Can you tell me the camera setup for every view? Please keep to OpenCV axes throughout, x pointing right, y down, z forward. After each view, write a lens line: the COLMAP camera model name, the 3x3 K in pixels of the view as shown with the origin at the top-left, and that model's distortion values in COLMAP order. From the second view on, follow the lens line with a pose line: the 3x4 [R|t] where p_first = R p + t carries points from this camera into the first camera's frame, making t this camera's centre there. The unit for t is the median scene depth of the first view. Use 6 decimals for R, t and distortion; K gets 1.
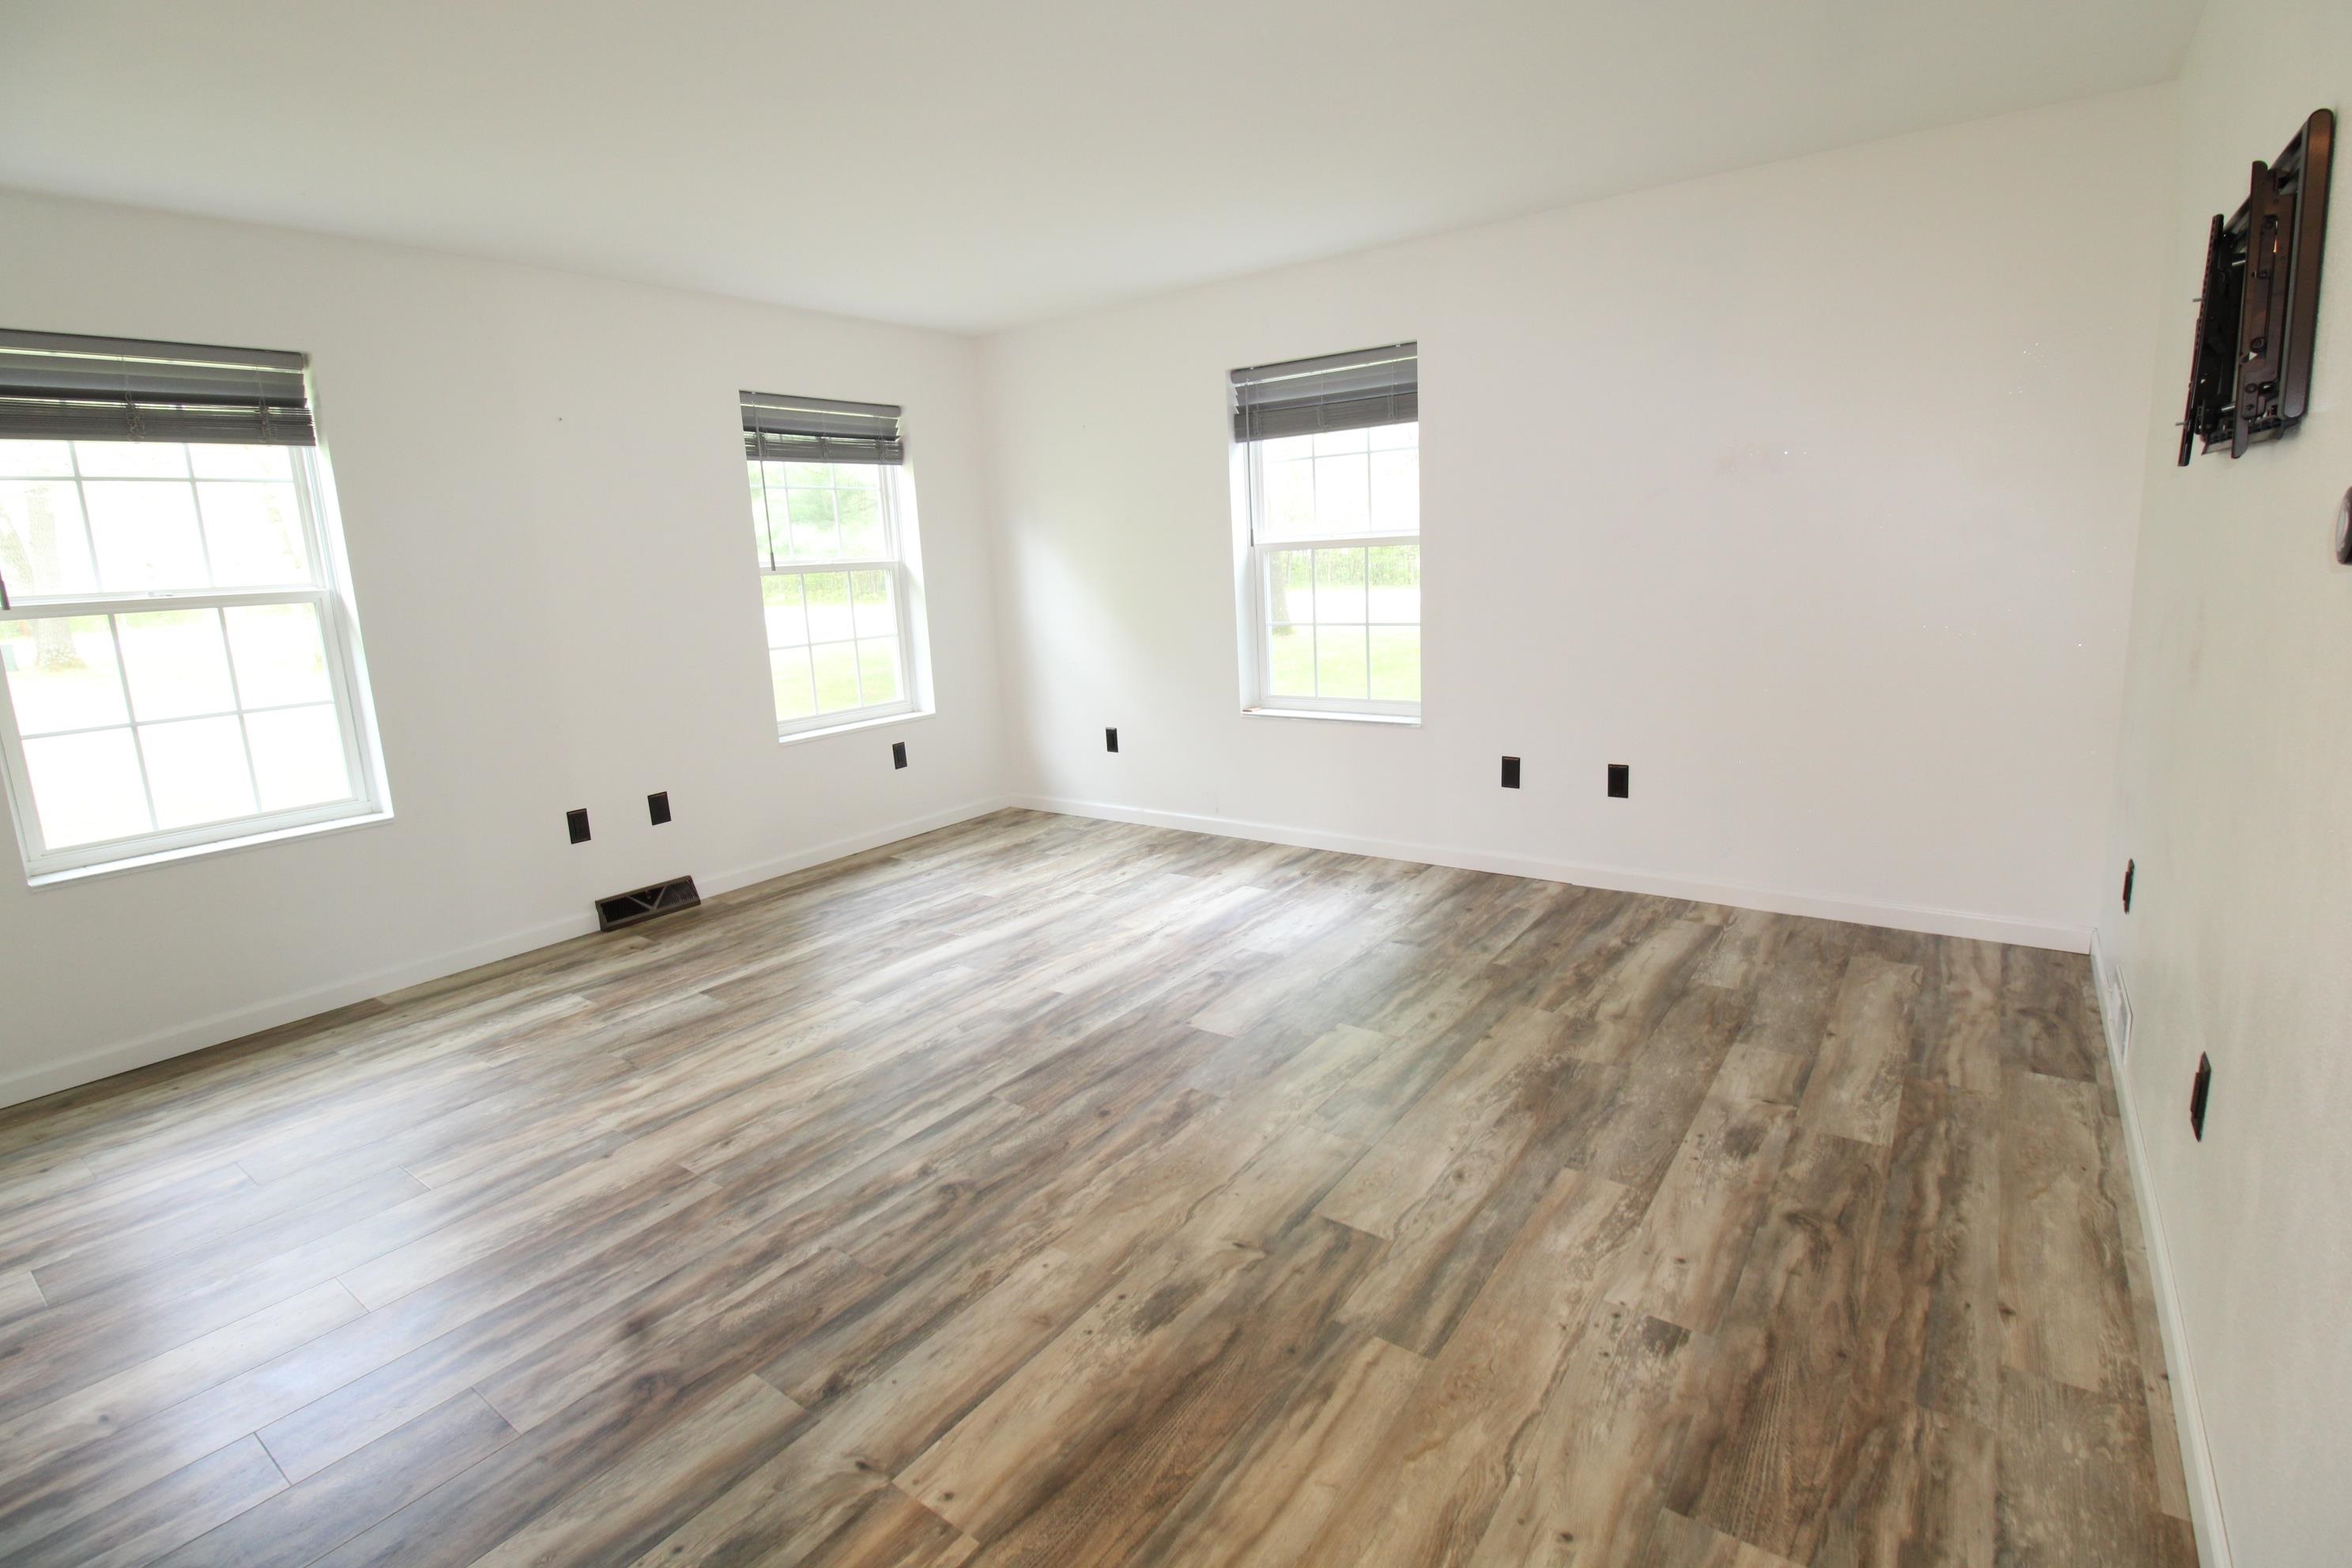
lens RADIAL K [[1100.3, 0, 1181.8], [0, 1100.3, 754.7], [0, 0, 1]] dist [-0.000015, -0.013262]
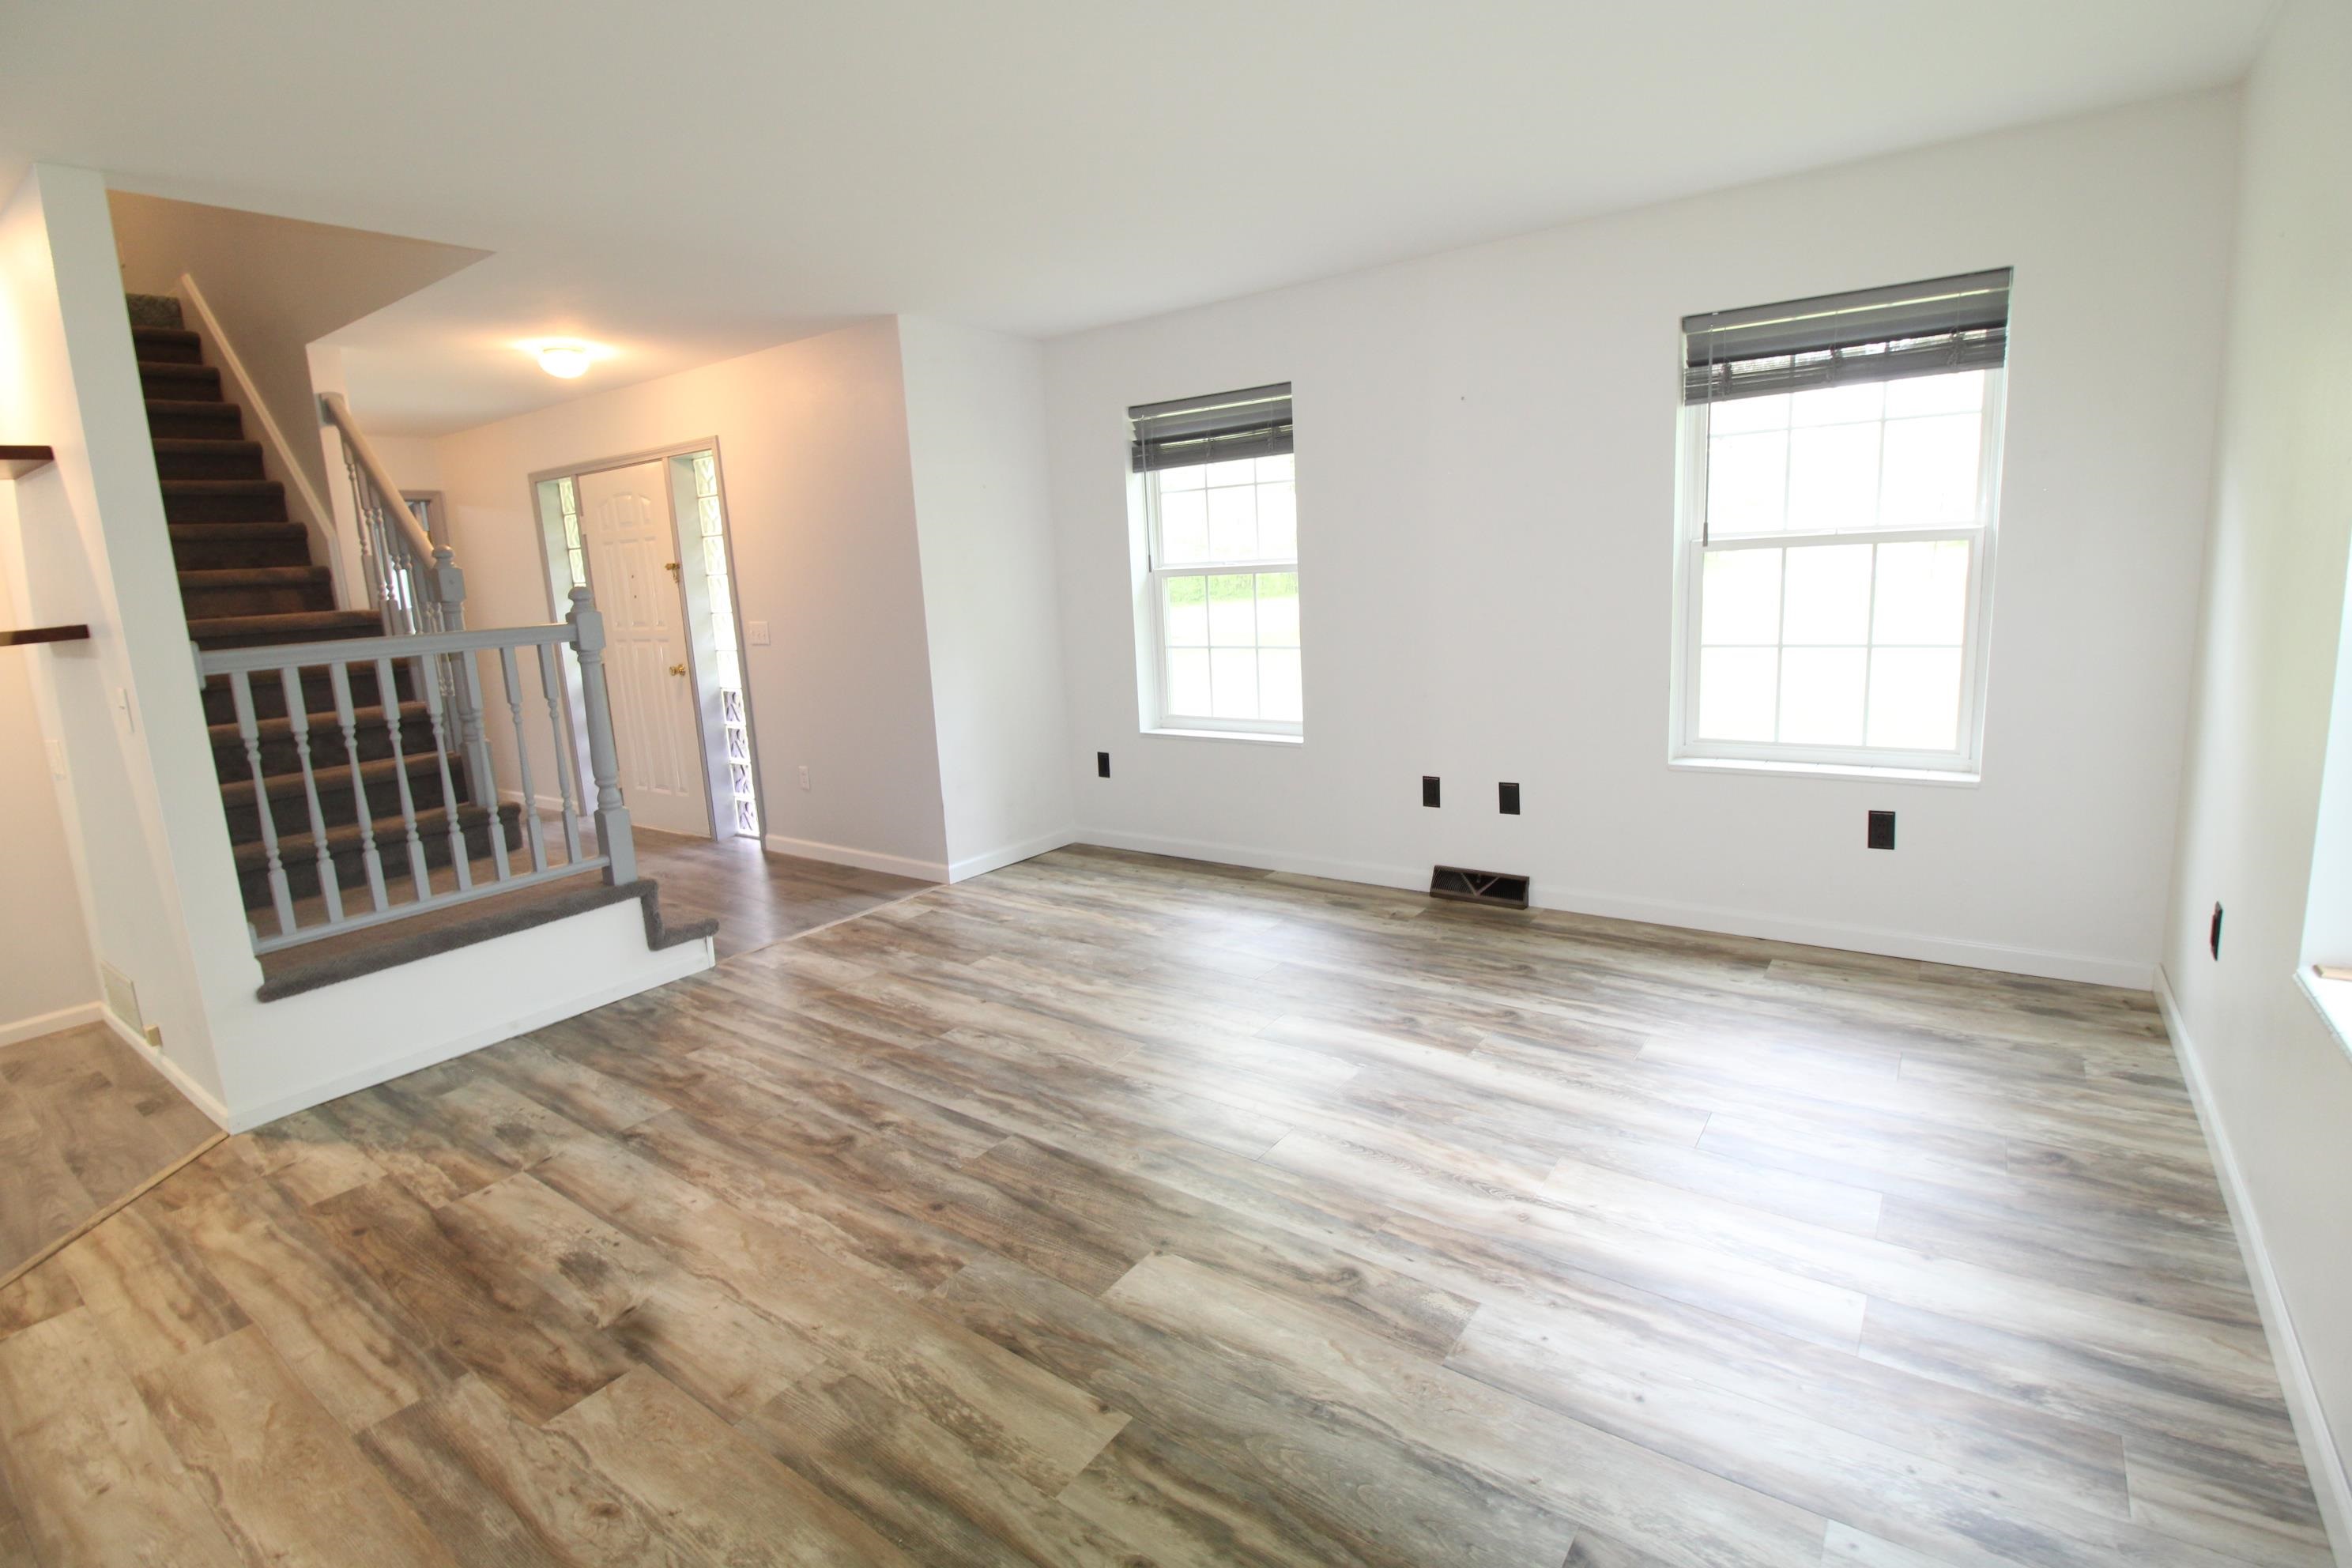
lens RADIAL K [[1099.0, 0, 1184.7], [0, 1099.0, 754.5], [0, 0, 1]] dist [0.000442, -0.013101]
pose [[0.008596, 0.217686, -0.975981, 0.799939], [-0.132246, 0.967691, 0.214672, -0.279263], [0.991180, 0.127224, 0.037106, 1.223175]]
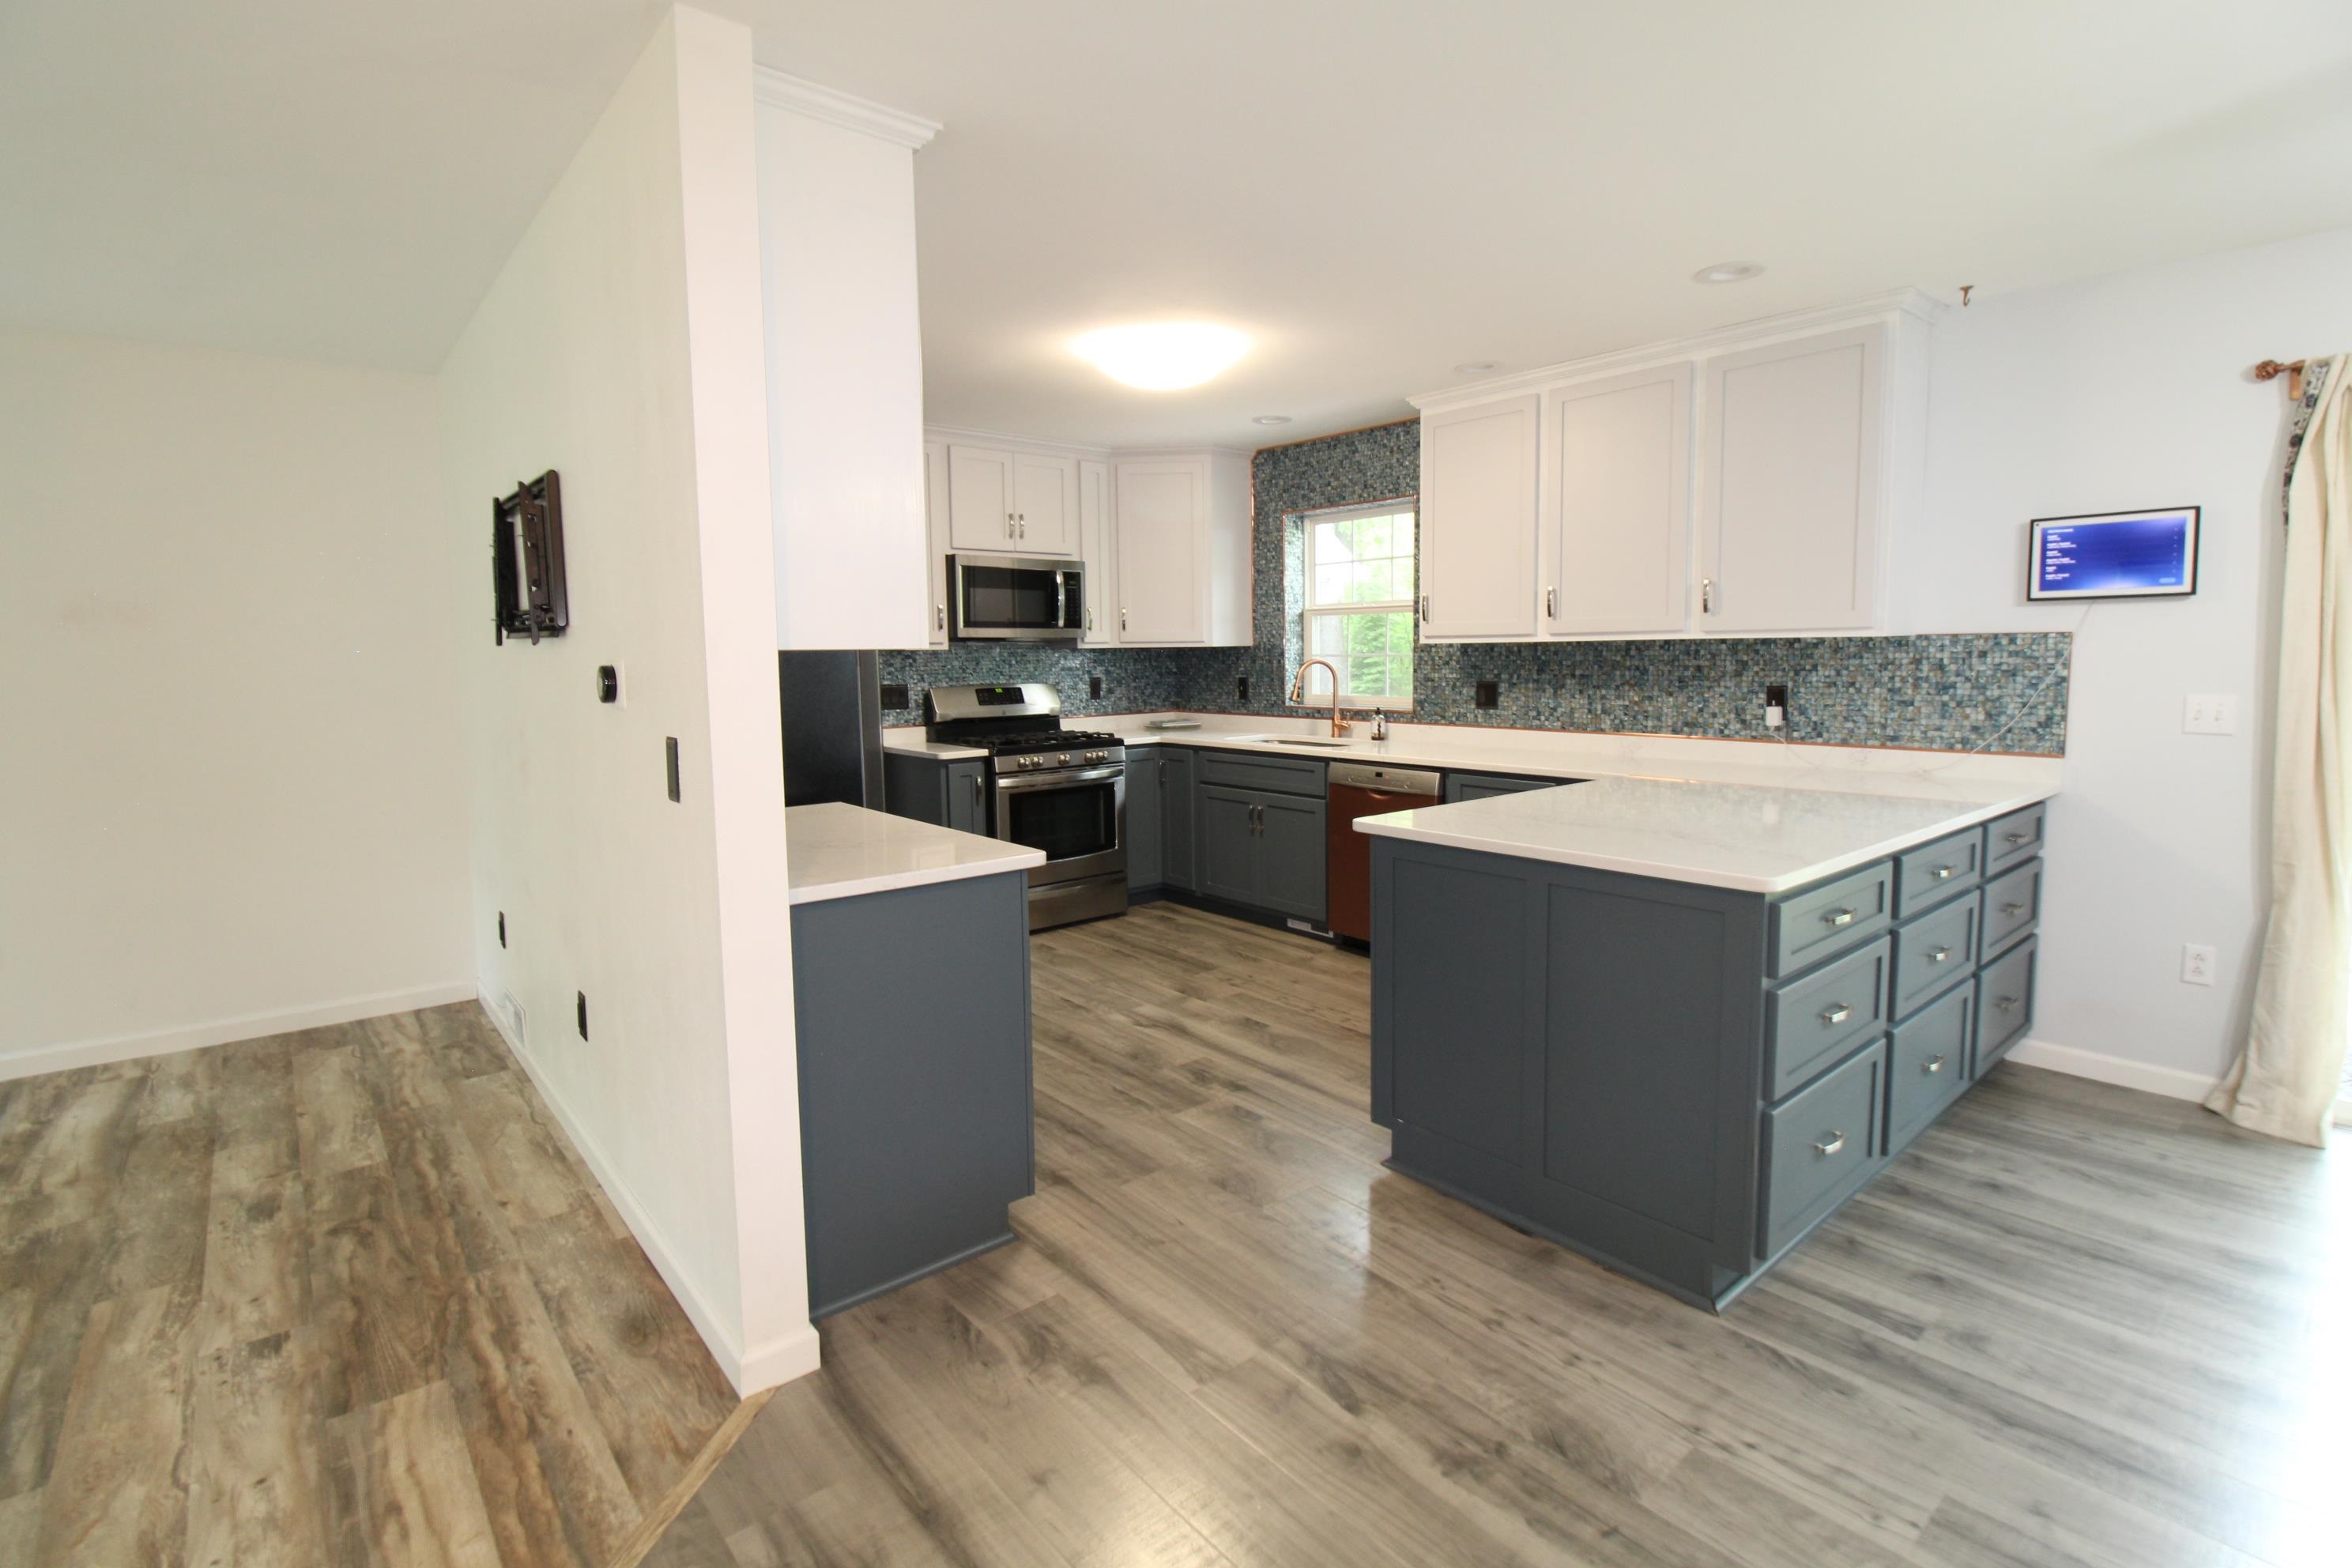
lens RADIAL K [[1100.3, 0, 1181.8], [0, 1100.3, 754.7], [0, 0, 1]] dist [-0.000015, -0.013262]
pose [[0.238957, -0.043675, 0.970047, -0.329139], [0.175541, 0.984472, 0.001082, 0.053310], [-0.955031, 0.170024, 0.242913, -0.257352]]
